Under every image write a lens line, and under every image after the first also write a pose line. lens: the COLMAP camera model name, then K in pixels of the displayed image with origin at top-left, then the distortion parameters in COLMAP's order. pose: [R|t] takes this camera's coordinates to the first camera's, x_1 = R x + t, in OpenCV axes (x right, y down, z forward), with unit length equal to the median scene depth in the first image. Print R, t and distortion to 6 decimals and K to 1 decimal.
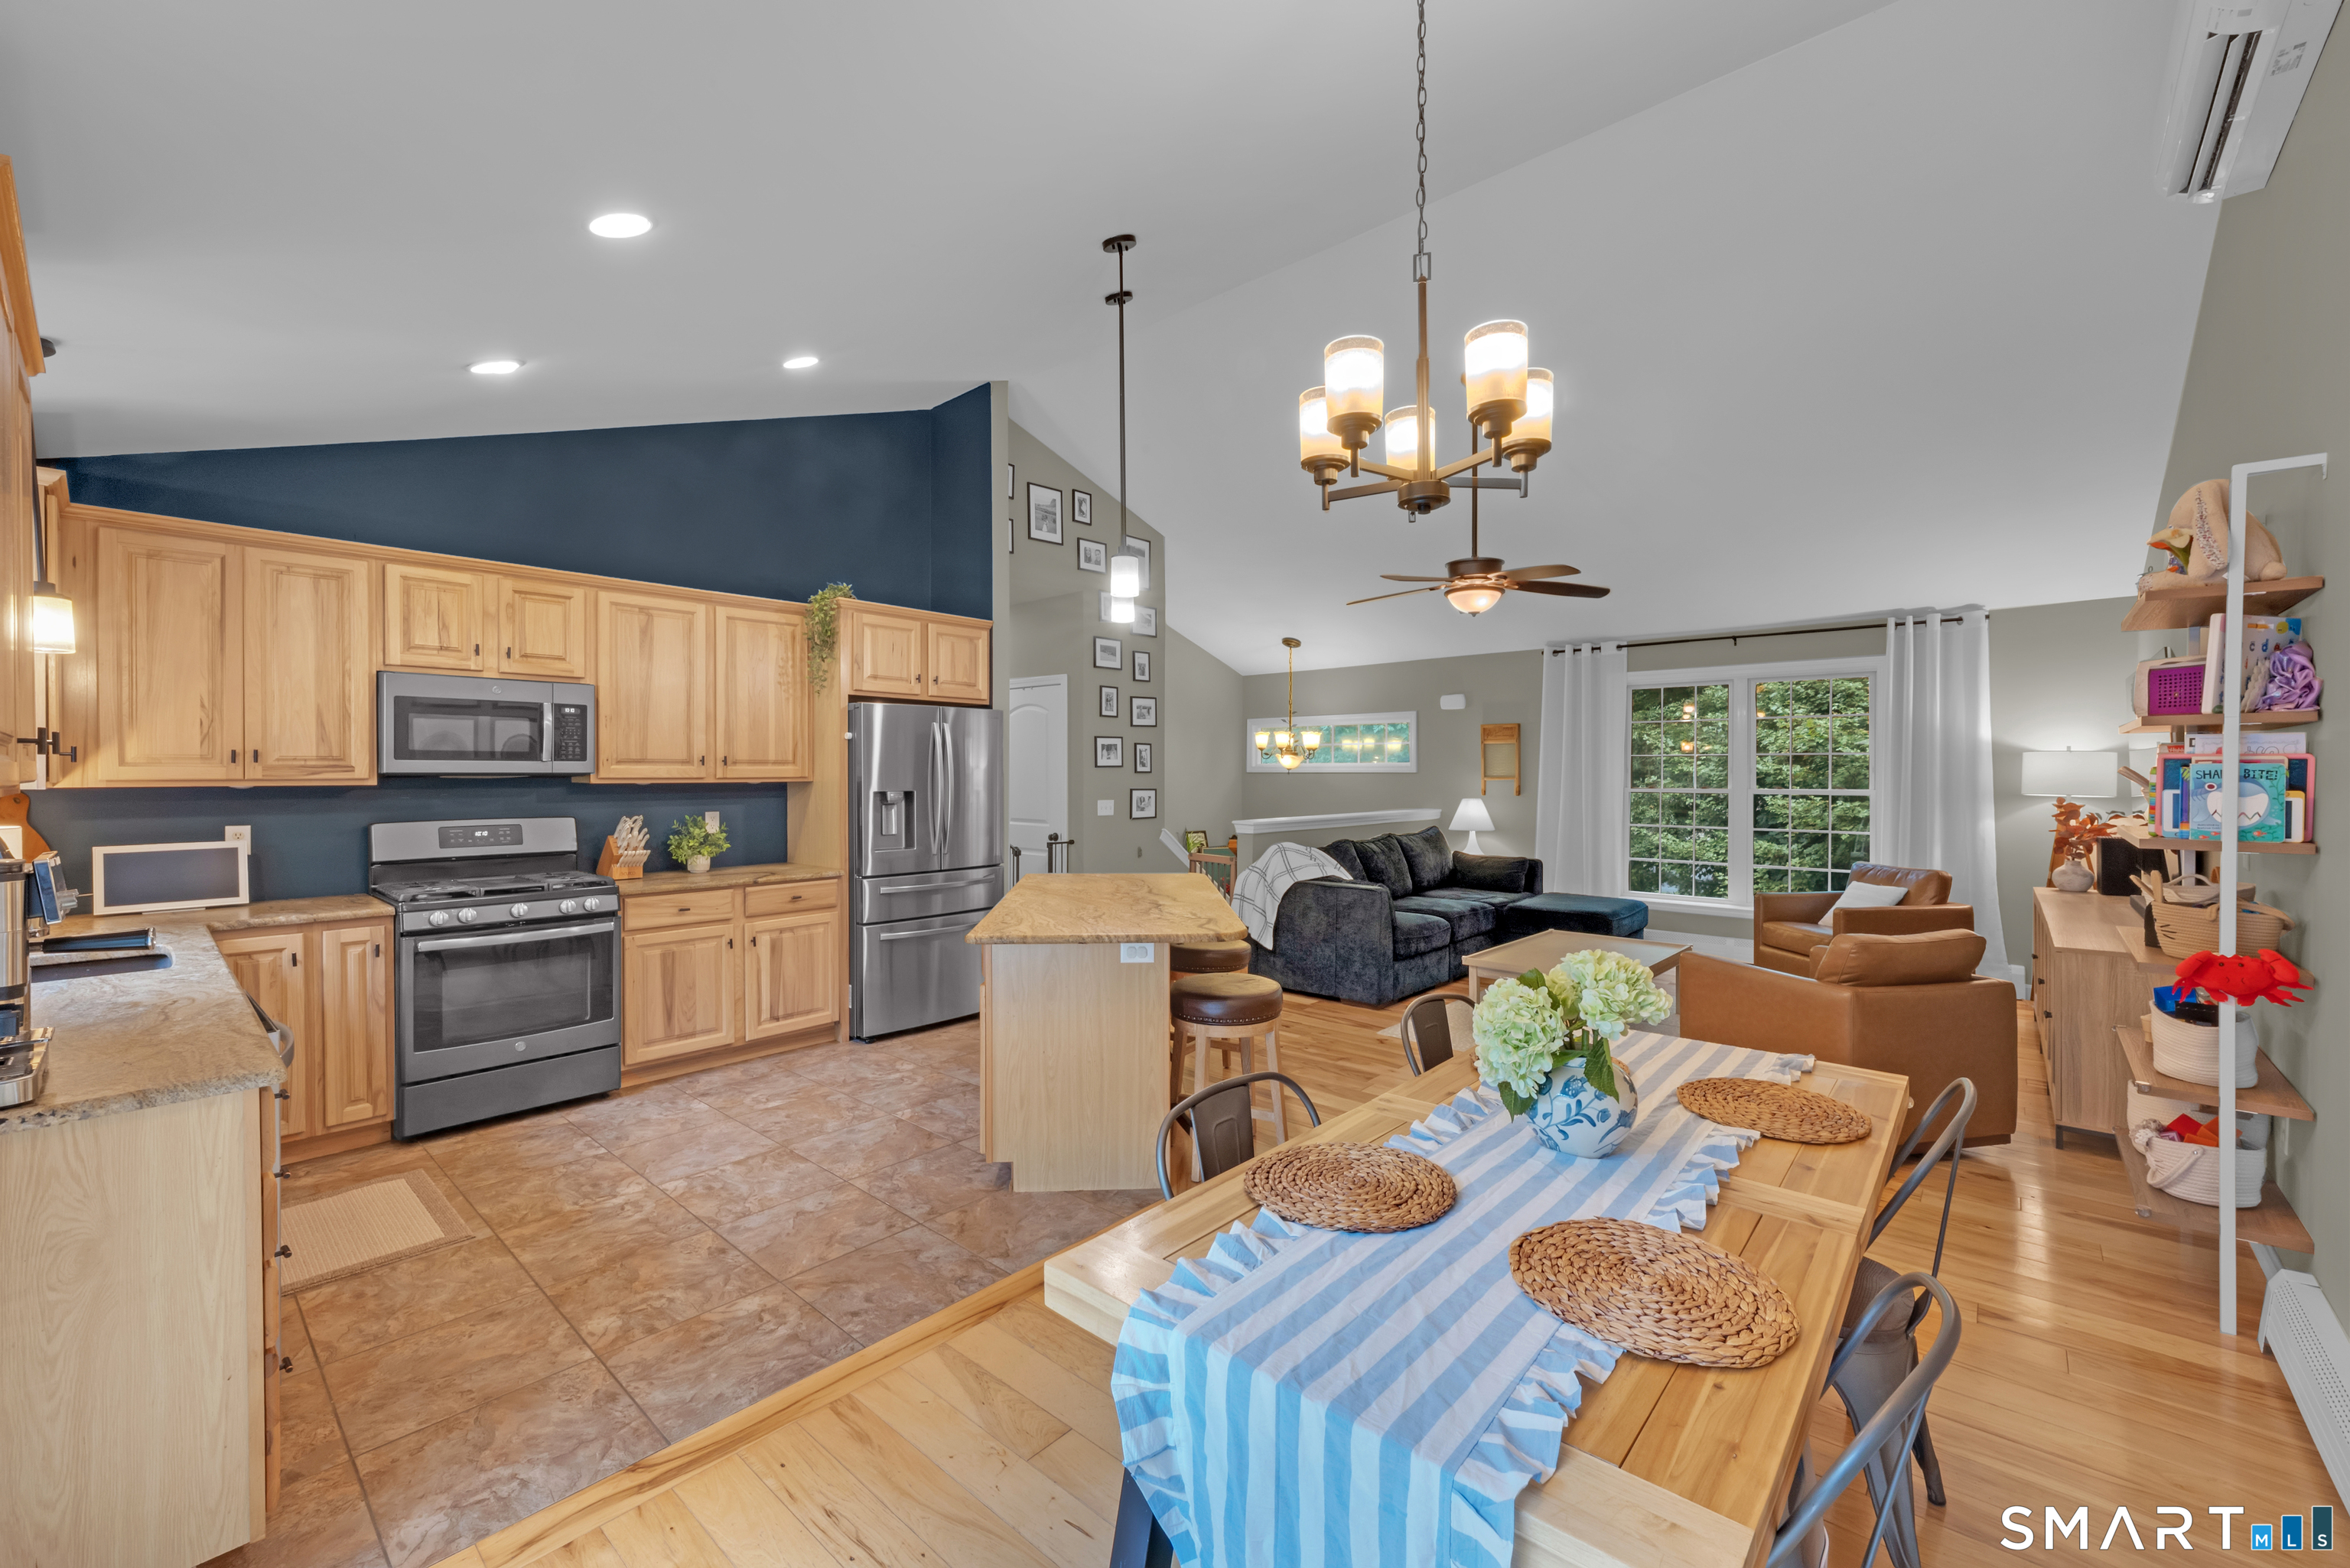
lens RADIAL K [[928.2, 0, 1189.0], [0, 928.2, 785.0], [0, 0, 1]] dist [0.000232, -0.000142]
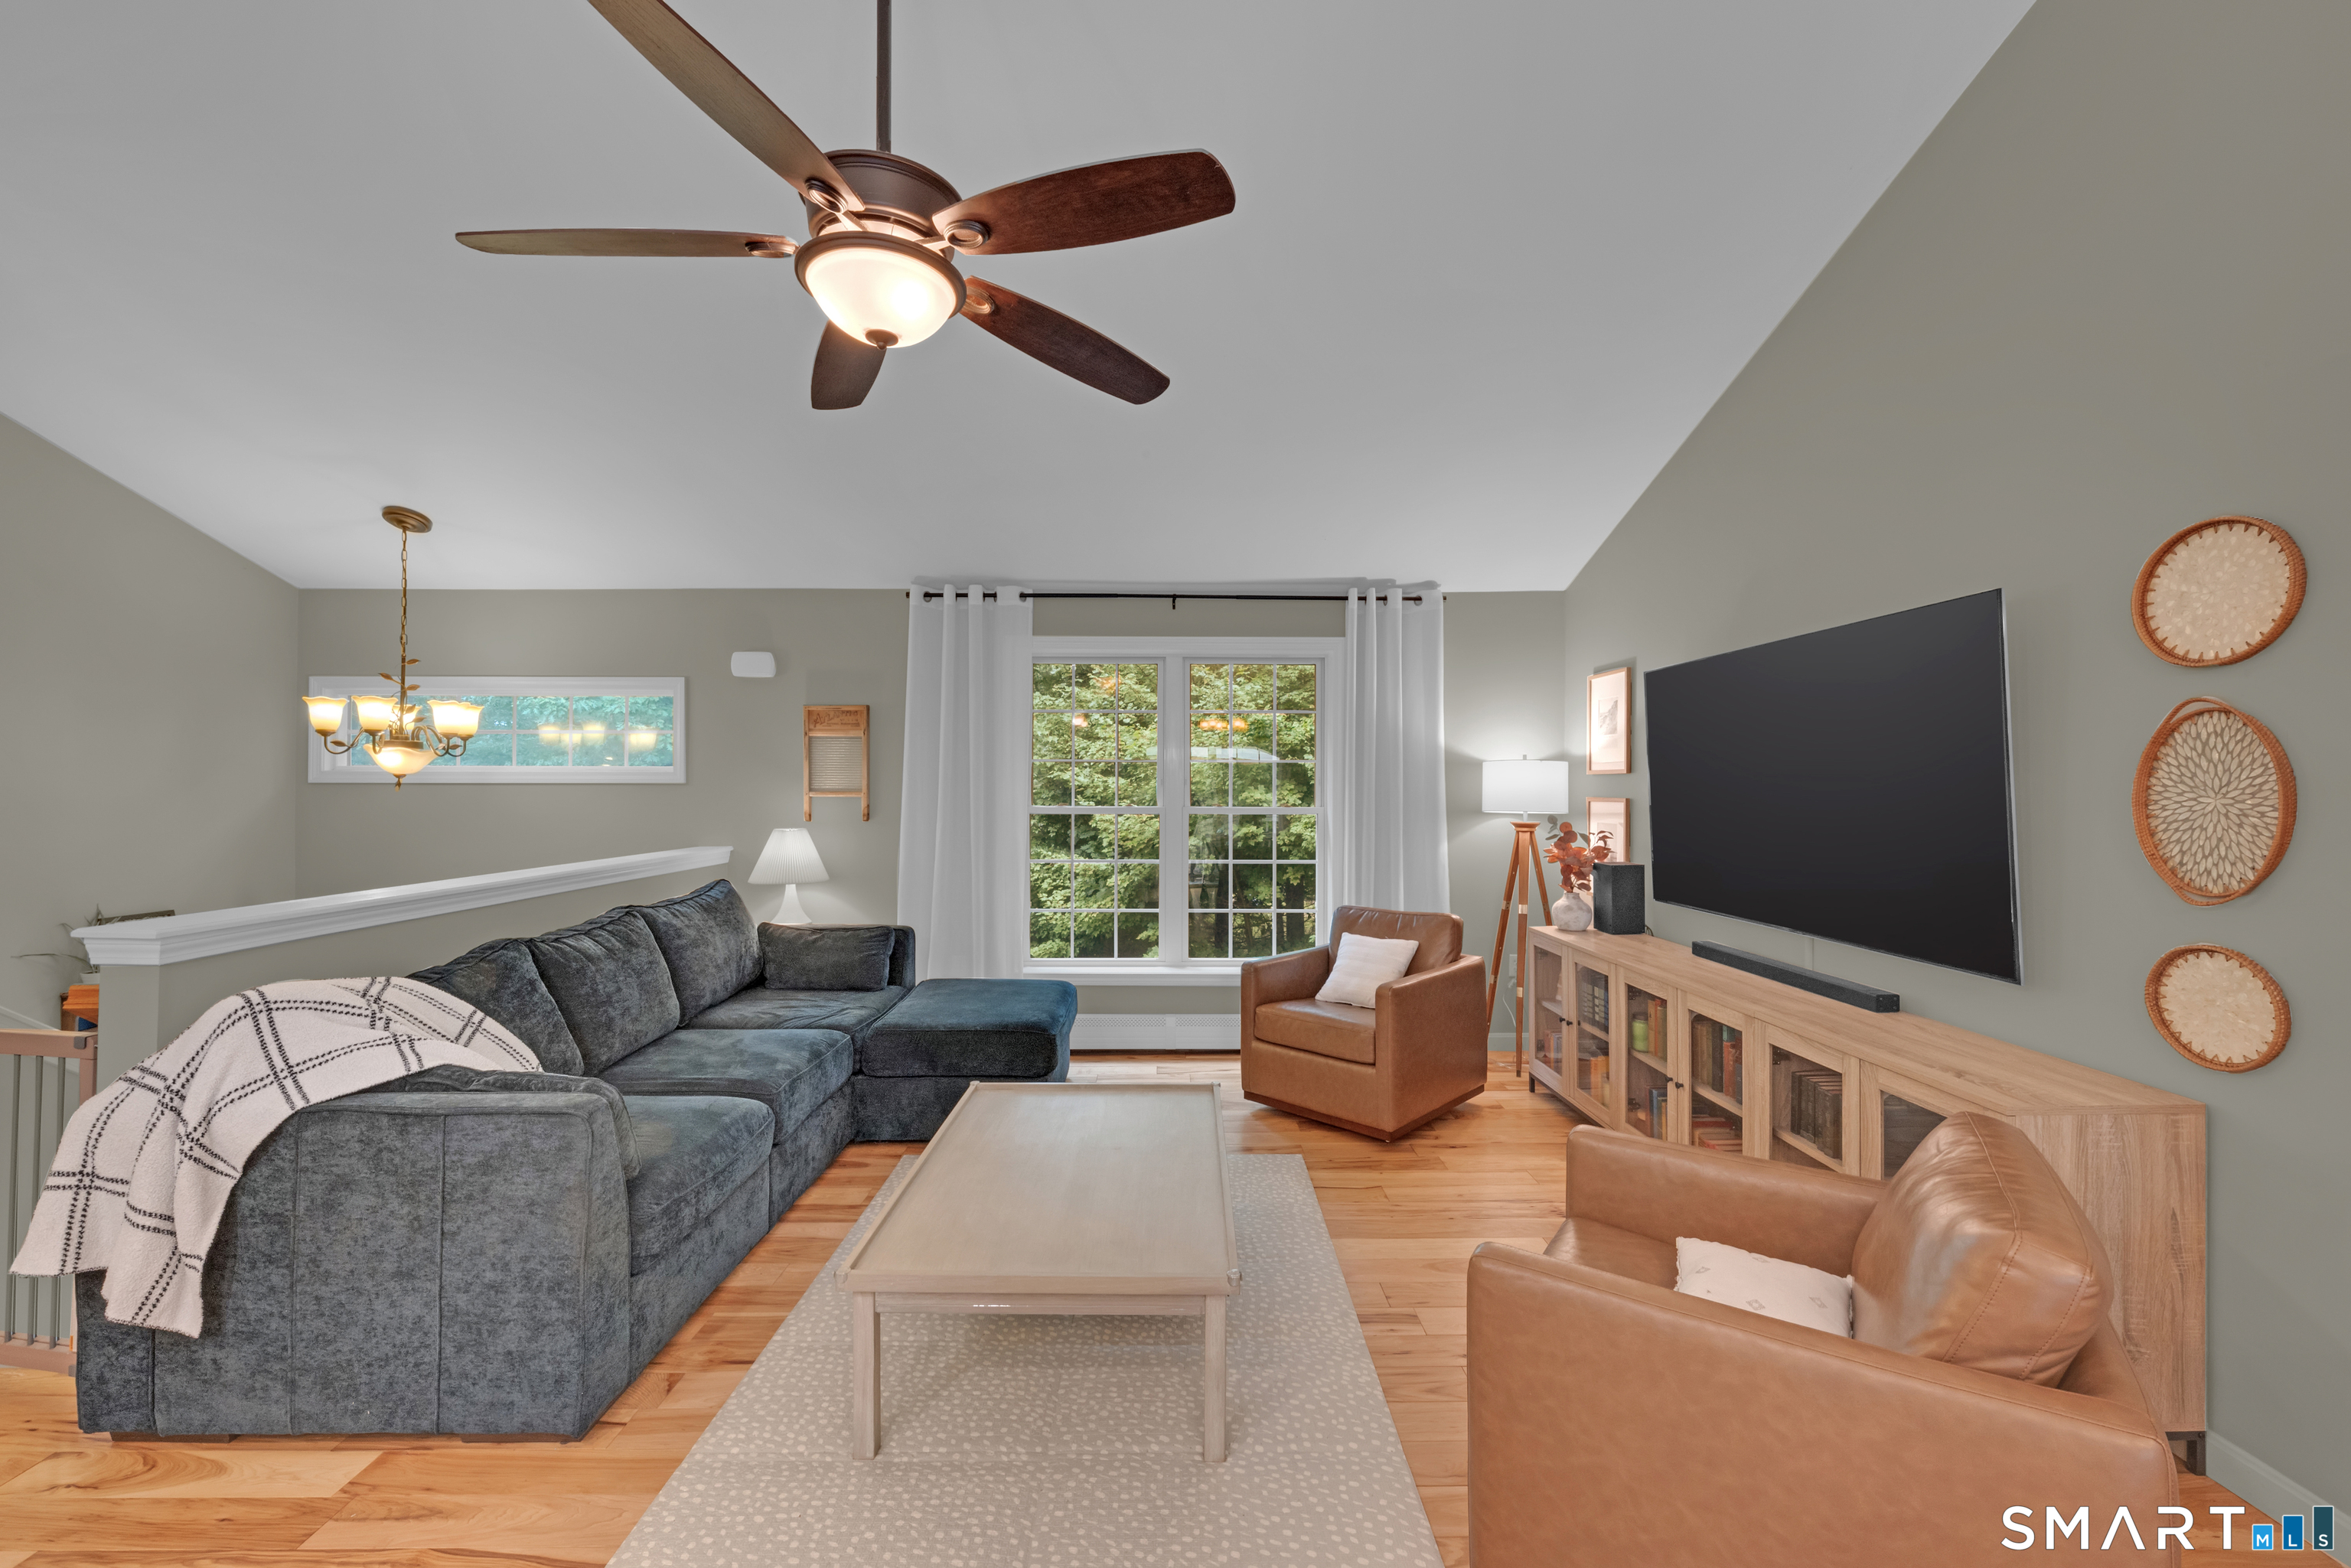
lens RADIAL K [[928.6, 0, 1185.4], [0, 928.6, 784.0], [0, 0, 1]] dist [0.000232, -0.000142]
pose [[0.736462, 0.003398, 0.676470, 0.099375], [0.005913, 0.999917, -0.011461, -0.005542], [-0.676453, 0.012441, 0.736381, 0.432098]]
